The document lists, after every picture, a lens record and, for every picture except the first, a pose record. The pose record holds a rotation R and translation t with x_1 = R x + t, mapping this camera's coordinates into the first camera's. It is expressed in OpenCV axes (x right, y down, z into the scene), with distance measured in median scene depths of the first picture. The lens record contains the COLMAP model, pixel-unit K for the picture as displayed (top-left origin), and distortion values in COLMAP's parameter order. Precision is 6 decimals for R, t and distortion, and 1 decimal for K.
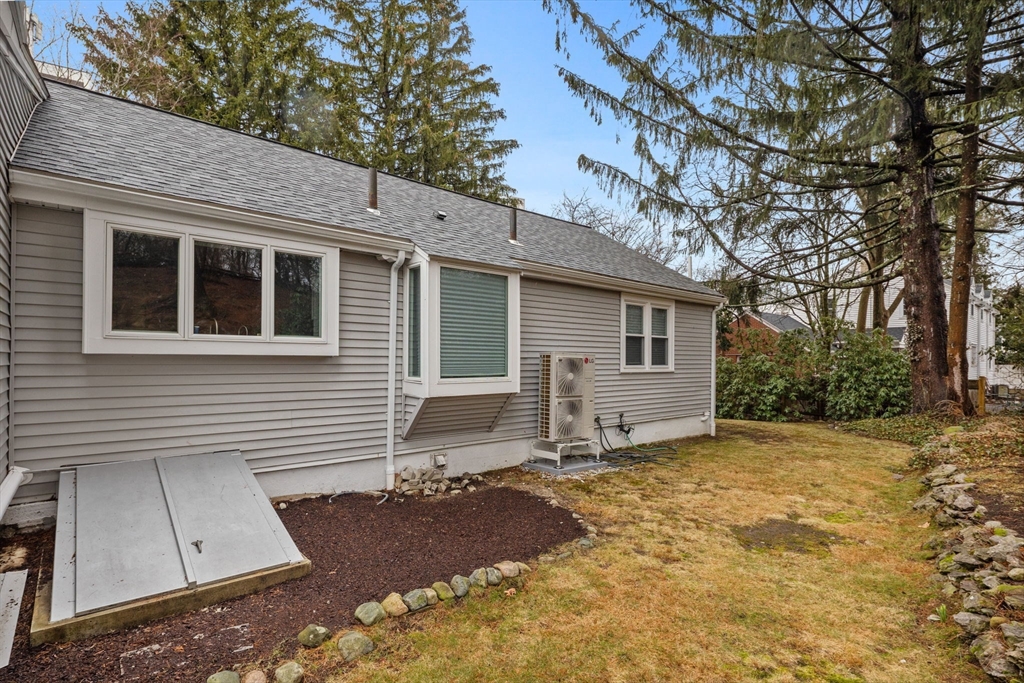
lens RADIAL K [[483.4, 0, 511.4], [0, 483.4, 348.7], [0, 0, 1]] dist [-0.000677, -0.000430]
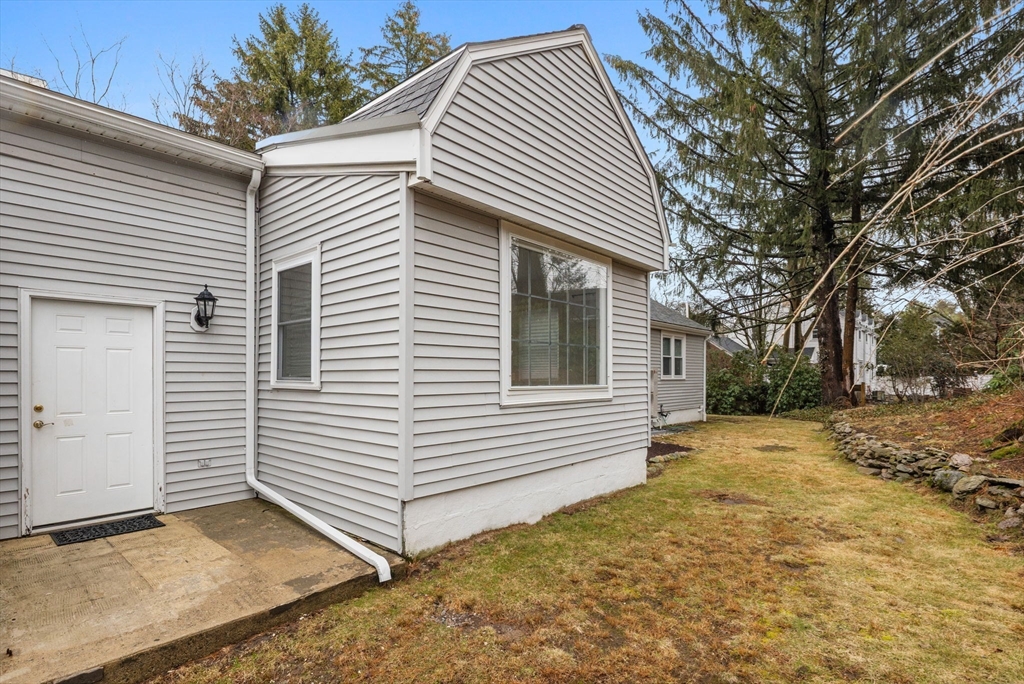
lens RADIAL K [[483.4, 0, 511.6], [0, 483.4, 364.7], [0, 0, 1]] dist [-0.000677, -0.000430]
pose [[0.991257, -0.003492, 0.131903, -0.336451], [0.003359, 0.999994, 0.001233, -0.003165], [-0.131906, -0.000779, 0.991262, -0.376929]]
